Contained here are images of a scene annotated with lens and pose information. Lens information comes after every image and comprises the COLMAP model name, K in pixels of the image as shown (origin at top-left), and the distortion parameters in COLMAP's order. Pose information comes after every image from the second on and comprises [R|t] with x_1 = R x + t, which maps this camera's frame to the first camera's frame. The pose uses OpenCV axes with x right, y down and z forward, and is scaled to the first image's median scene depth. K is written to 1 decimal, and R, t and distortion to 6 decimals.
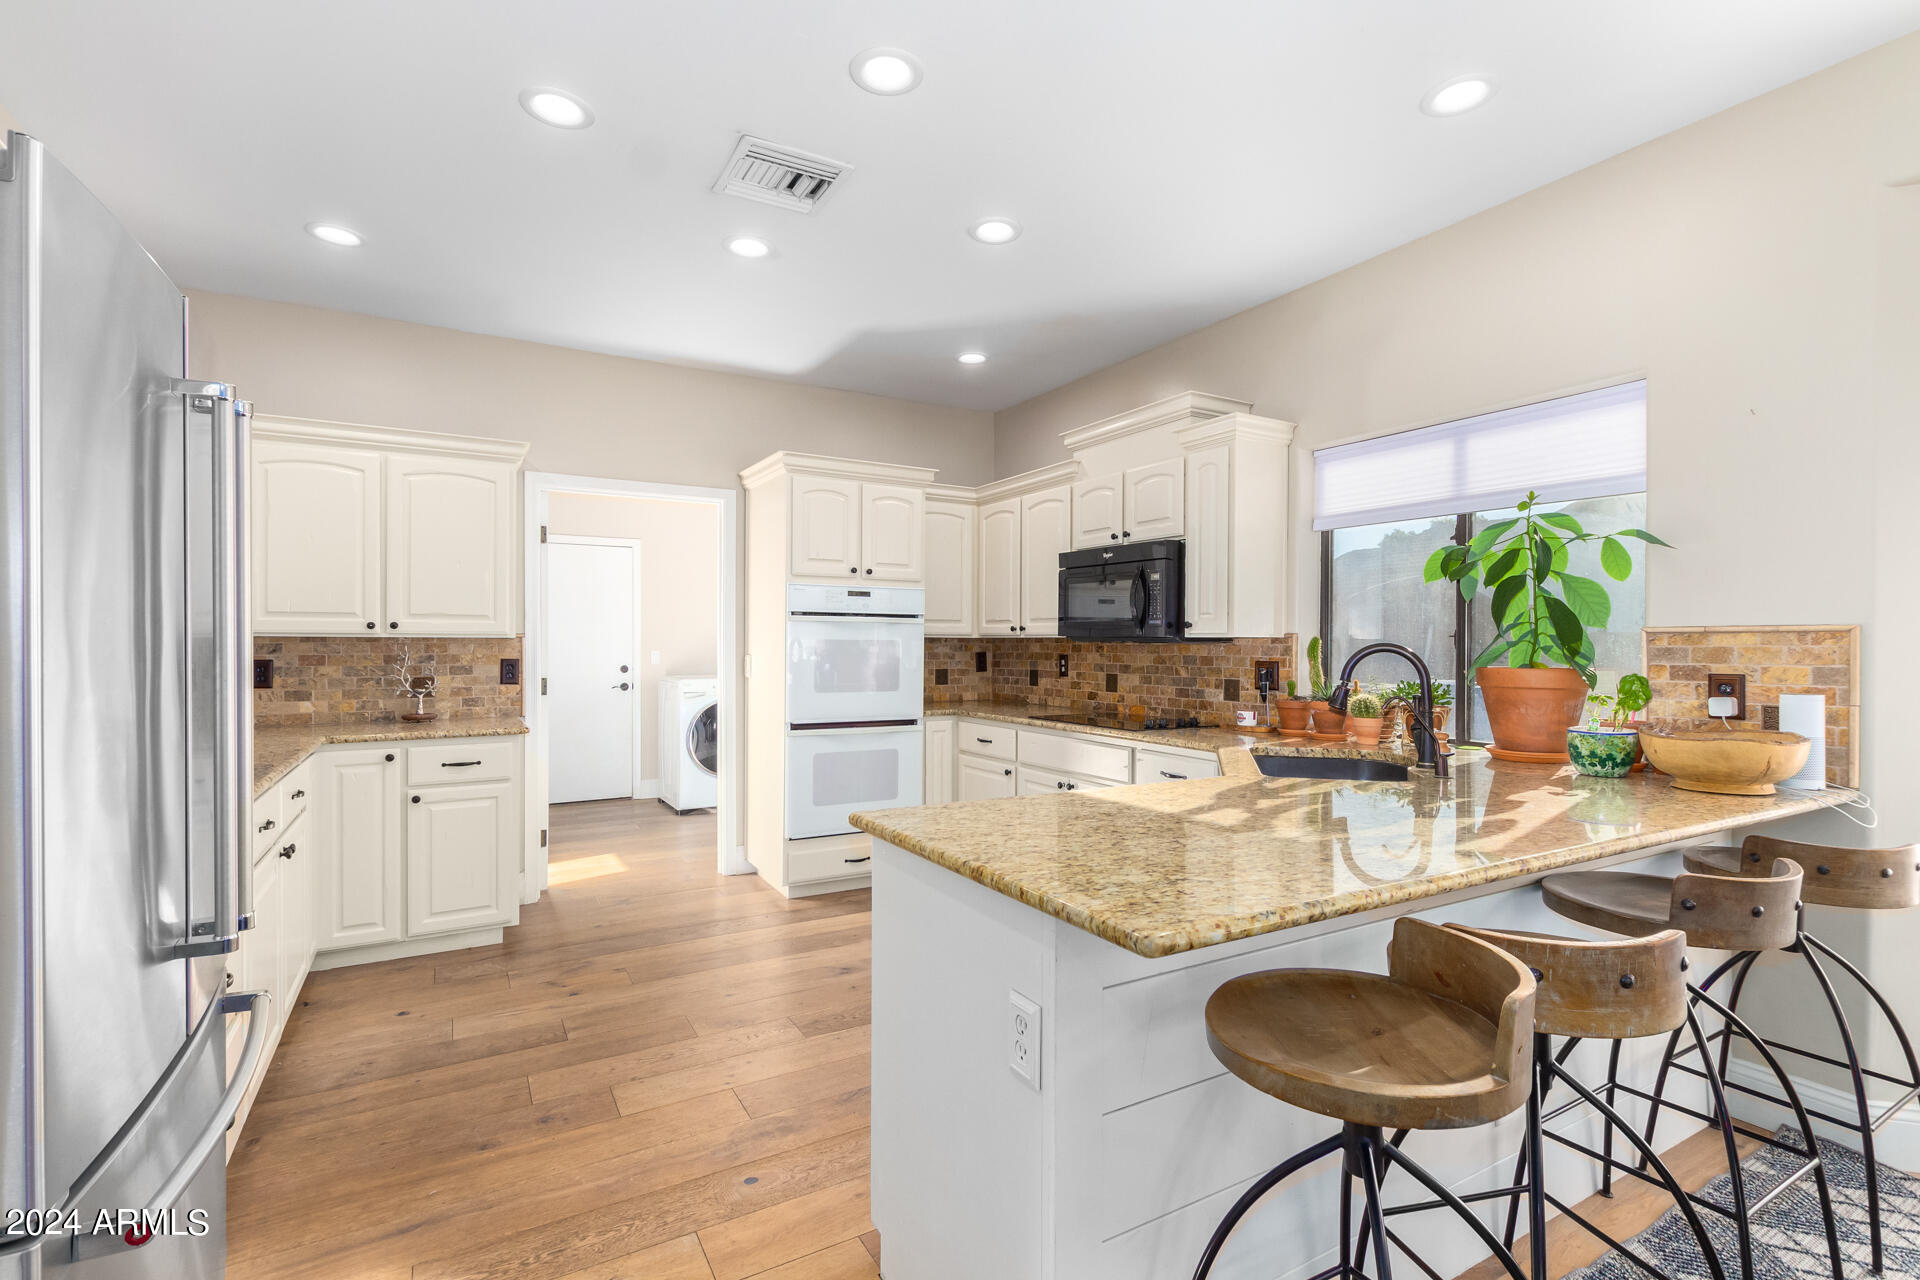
lens RADIAL K [[876.1, 0, 942.2], [0, 876.1, 644.1], [0, 0, 1]] dist [0.003781, -0.000004]
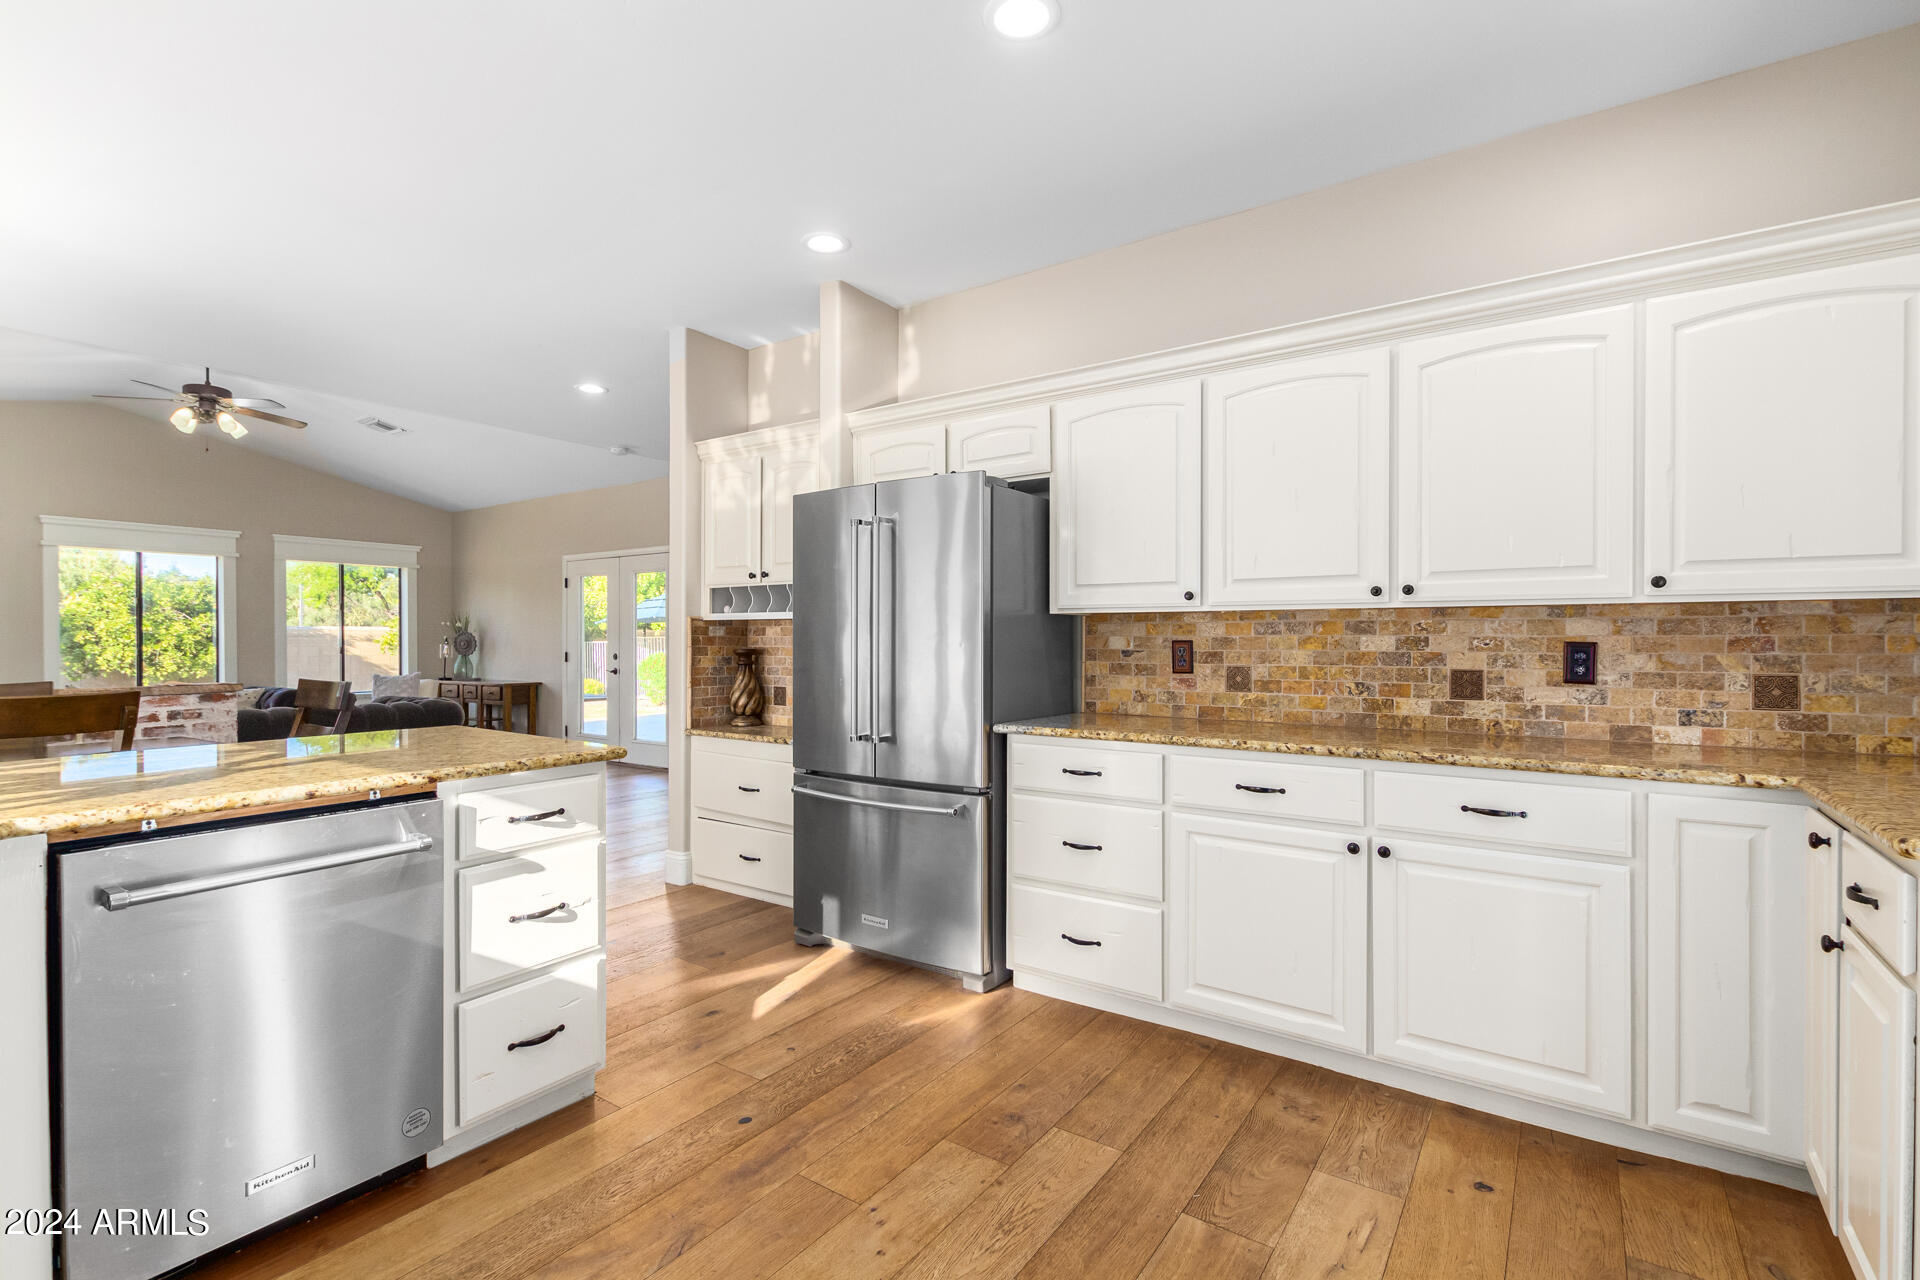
lens RADIAL K [[876.1, 0, 966.2], [0, 876.1, 626.1], [0, 0, 1]] dist [0.003781, -0.000004]
pose [[-0.890636, 0.017940, -0.454363, 0.014590], [0.010845, 0.999775, 0.018218, -0.009700], [0.454588, 0.011298, -0.890630, 1.567267]]
